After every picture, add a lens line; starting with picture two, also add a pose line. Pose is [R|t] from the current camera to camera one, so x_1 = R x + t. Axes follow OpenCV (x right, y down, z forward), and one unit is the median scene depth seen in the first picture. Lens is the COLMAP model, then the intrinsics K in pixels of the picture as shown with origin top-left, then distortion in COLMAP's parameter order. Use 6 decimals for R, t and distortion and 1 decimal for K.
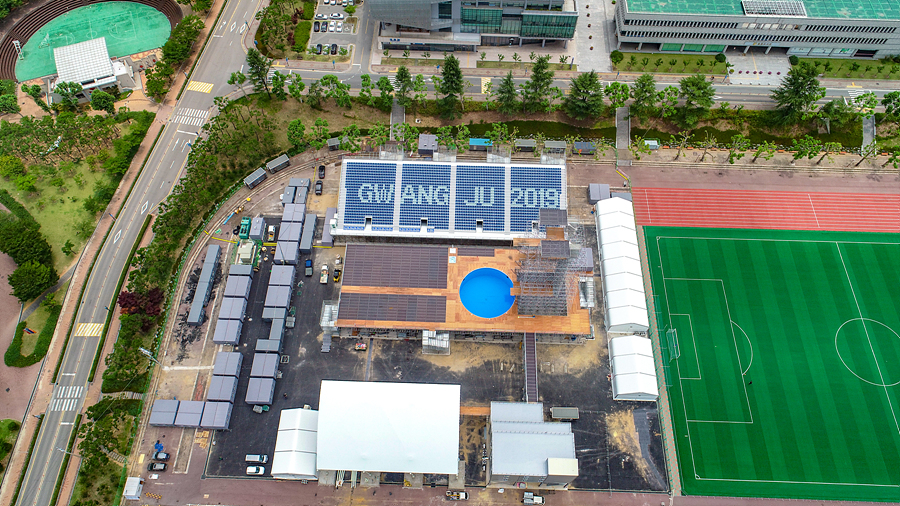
lens RADIAL K [[608.4, 0, 450.7], [0, 608.4, 253.9], [0, 0, 1]] dist [0.003849, 0.000530]
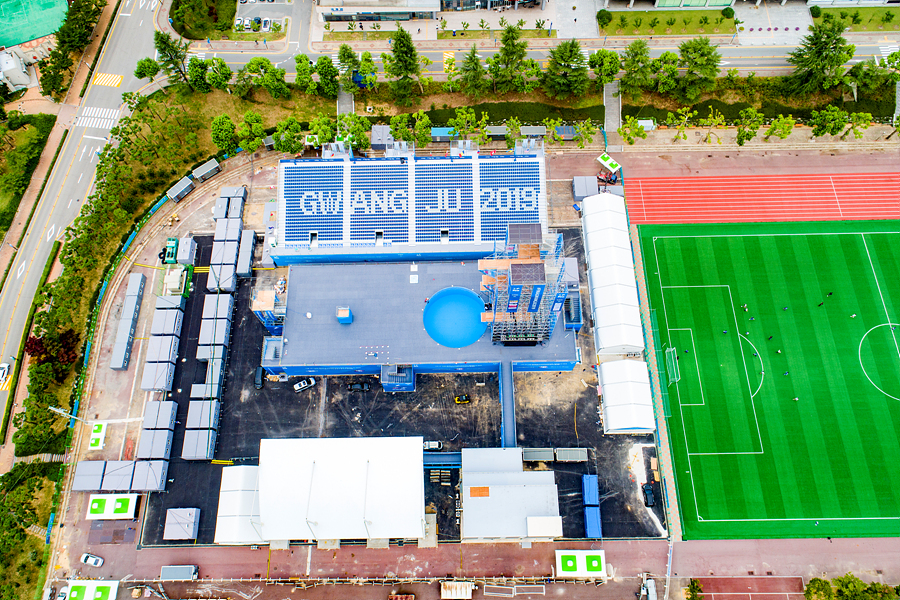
lens RADIAL K [[632.1, 0, 450.3], [0, 632.1, 299.1], [0, 0, 1]] dist [-0.000389, 0.003783]
pose [[0.998773, -0.049502, 0.001337, 0.049029], [0.048997, 0.991788, 0.118133, -0.062518], [-0.007174, -0.117922, 0.992997, 0.110740]]
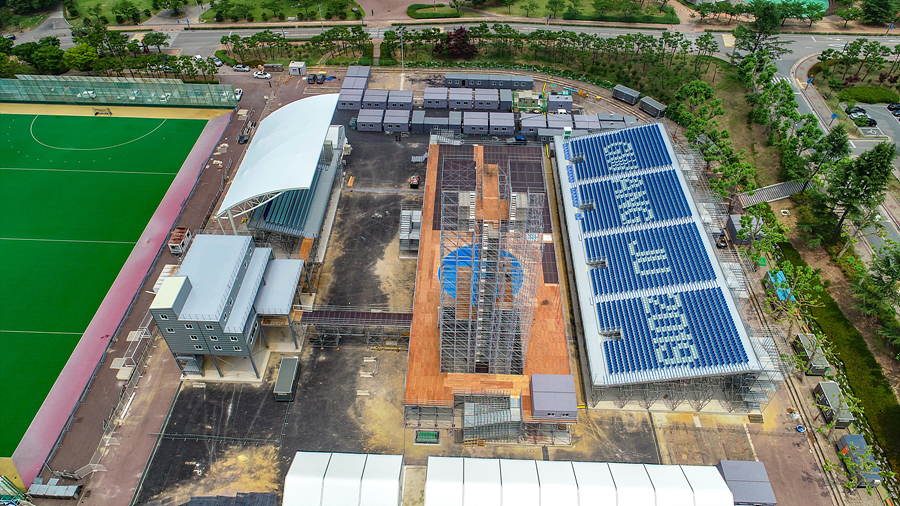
lens RADIAL K [[608.4, 0, 449.6], [0, 608.4, 252.5], [0, 0, 1]] dist [0.003849, 0.000530]
pose [[-0.005892, 0.690949, -0.722880, 0.485914], [-0.873704, 0.348080, 0.339826, -0.129392], [0.486423, 0.633585, 0.601634, 0.537533]]
